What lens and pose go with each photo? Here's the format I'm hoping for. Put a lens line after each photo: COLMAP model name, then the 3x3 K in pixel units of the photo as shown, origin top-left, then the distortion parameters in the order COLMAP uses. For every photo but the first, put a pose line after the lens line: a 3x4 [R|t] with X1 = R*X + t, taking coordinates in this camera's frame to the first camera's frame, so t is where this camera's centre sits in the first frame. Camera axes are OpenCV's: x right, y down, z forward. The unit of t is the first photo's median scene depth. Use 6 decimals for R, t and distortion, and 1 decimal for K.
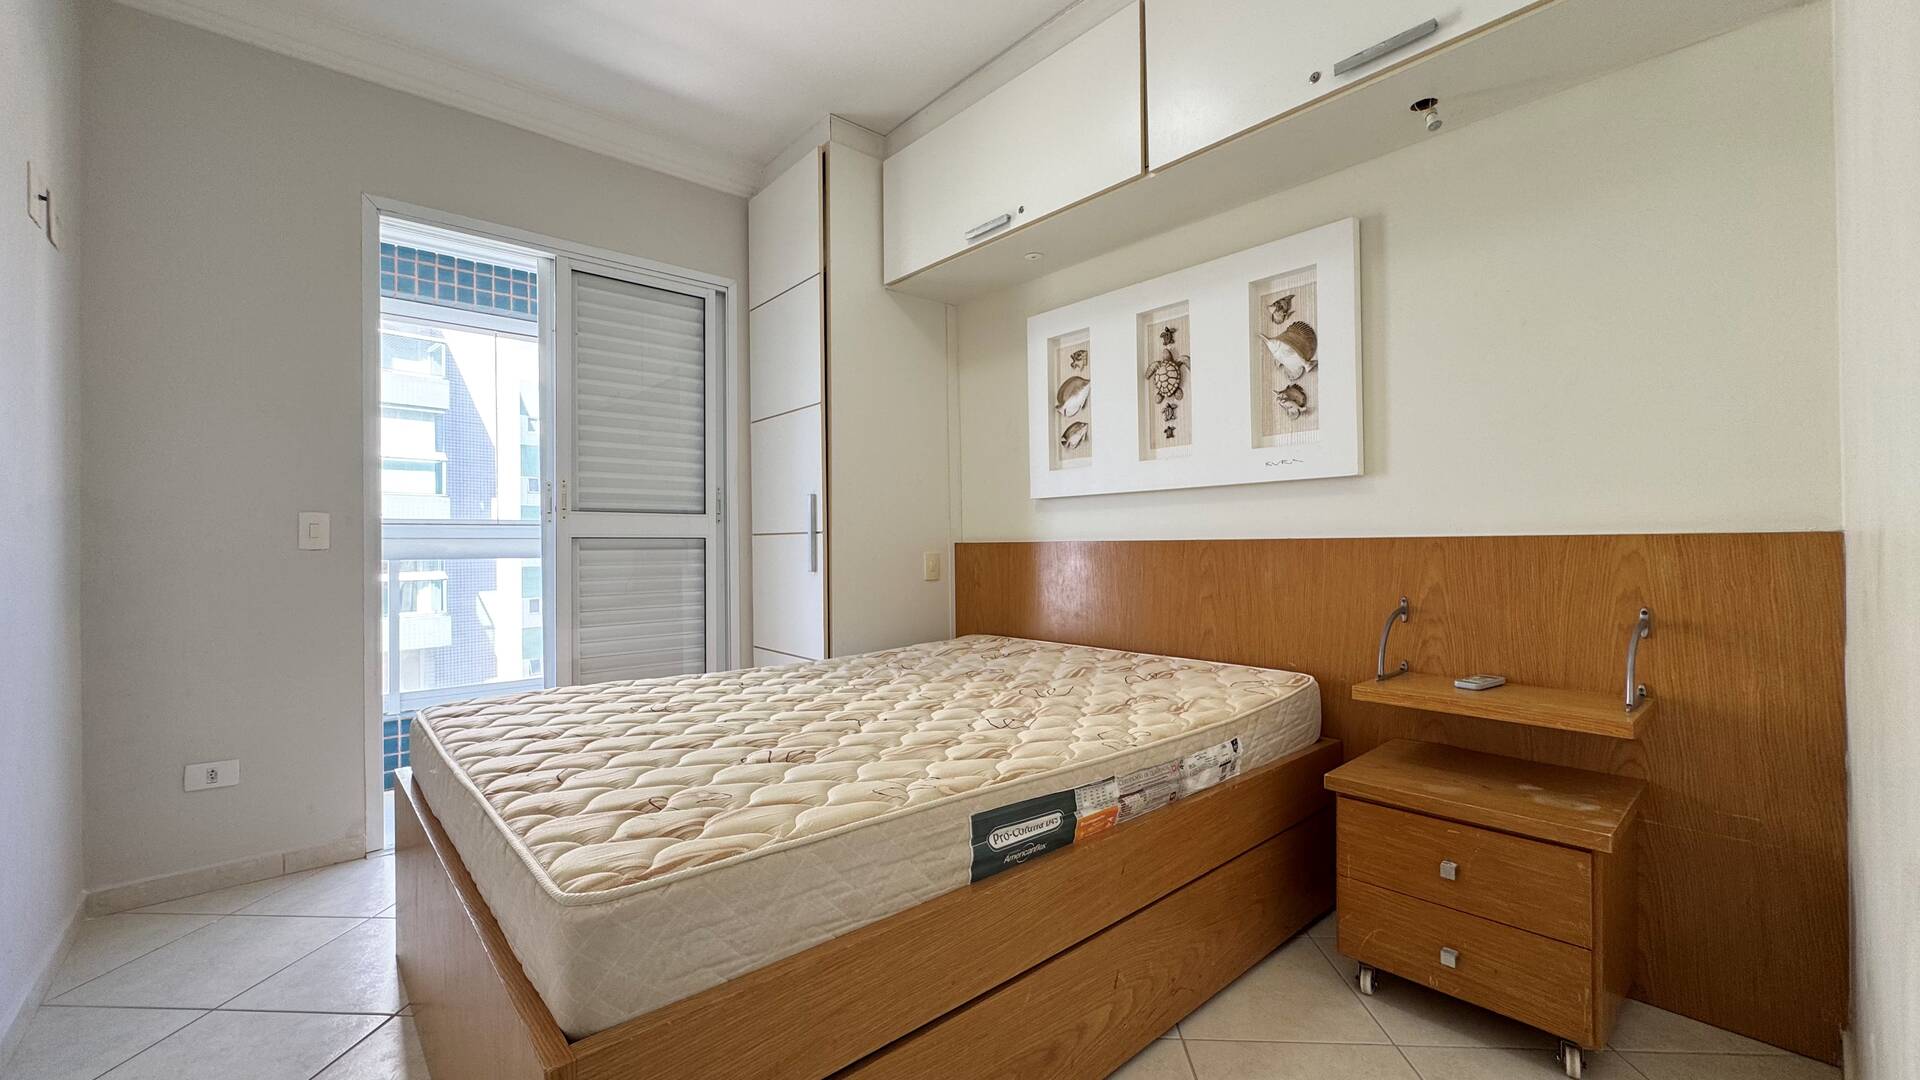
lens RADIAL K [[765.1, 0, 969.3], [0, 765.1, 539.6], [0, 0, 1]] dist [-0.003988, 0.000732]
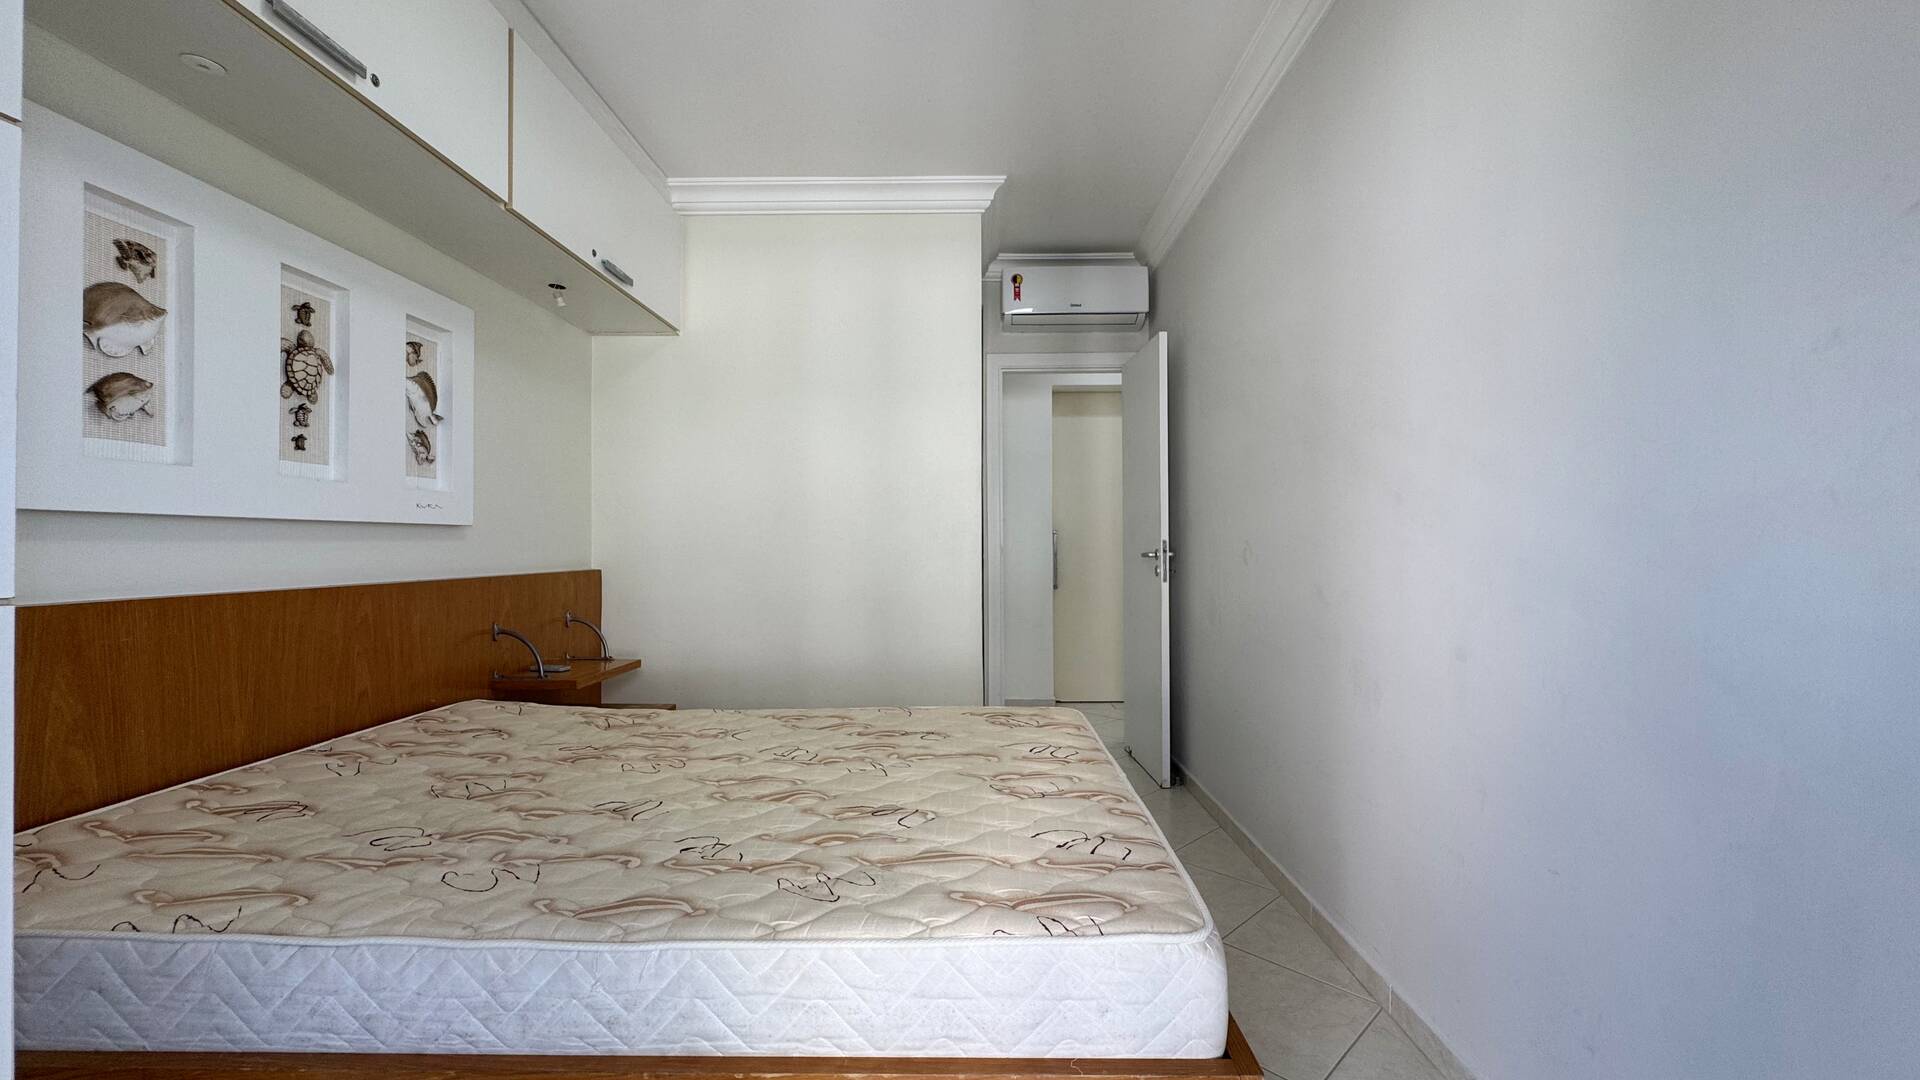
lens RADIAL K [[765.1, 0, 959.8], [0, 765.1, 544.2], [0, 0, 1]] dist [-0.003988, 0.000732]
pose [[-0.732437, 0.012274, 0.680724, -0.710599], [0.008383, 0.999924, -0.009009, -0.030267], [-0.680784, -0.000892, -0.732484, 1.112231]]
